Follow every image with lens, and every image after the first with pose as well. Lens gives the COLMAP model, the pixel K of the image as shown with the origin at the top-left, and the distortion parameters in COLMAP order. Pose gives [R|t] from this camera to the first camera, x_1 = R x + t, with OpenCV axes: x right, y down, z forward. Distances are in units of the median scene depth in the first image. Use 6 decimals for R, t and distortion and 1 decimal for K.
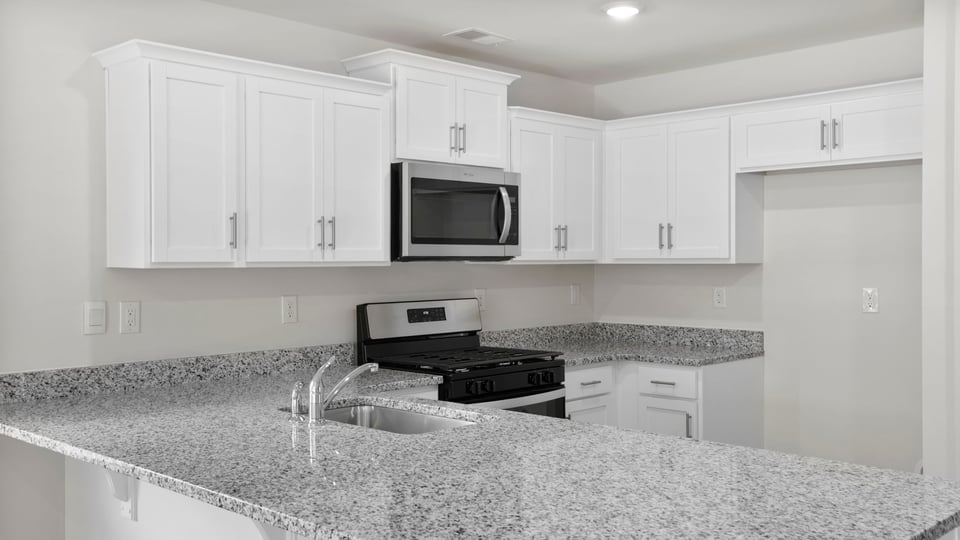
lens RADIAL K [[922.3, 0, 480.4], [0, 922.3, 272.6], [0, 0, 1]] dist [0.067571, 0.000000]
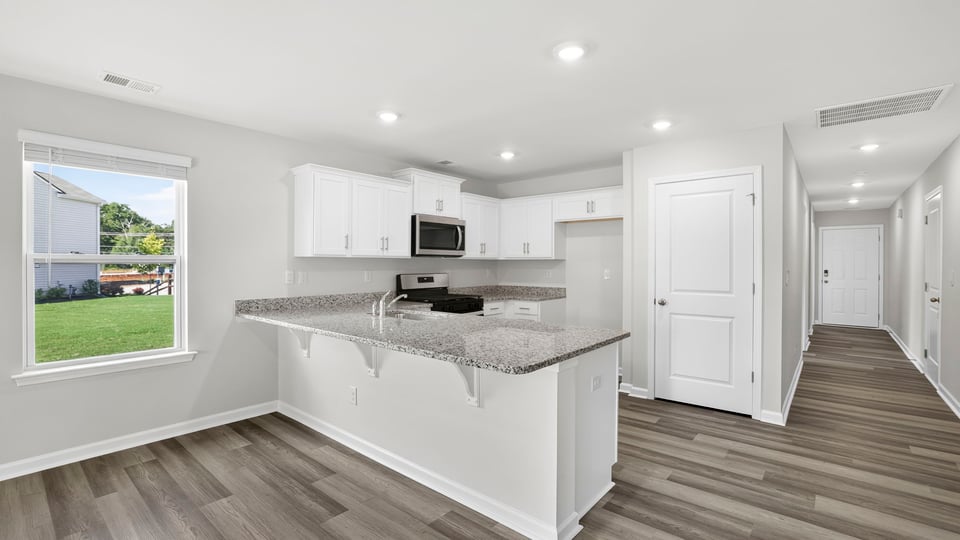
lens RADIAL K [[424.8, 0, 473.9], [0, 424.8, 267.5], [0, 0, 1]] dist [-0.038421, 0.006597]
pose [[0.998235, 0.007281, 0.058943, 0.000569], [-0.007051, 0.999967, -0.004114, 0.019961], [-0.058971, 0.003691, 0.998253, -0.103611]]
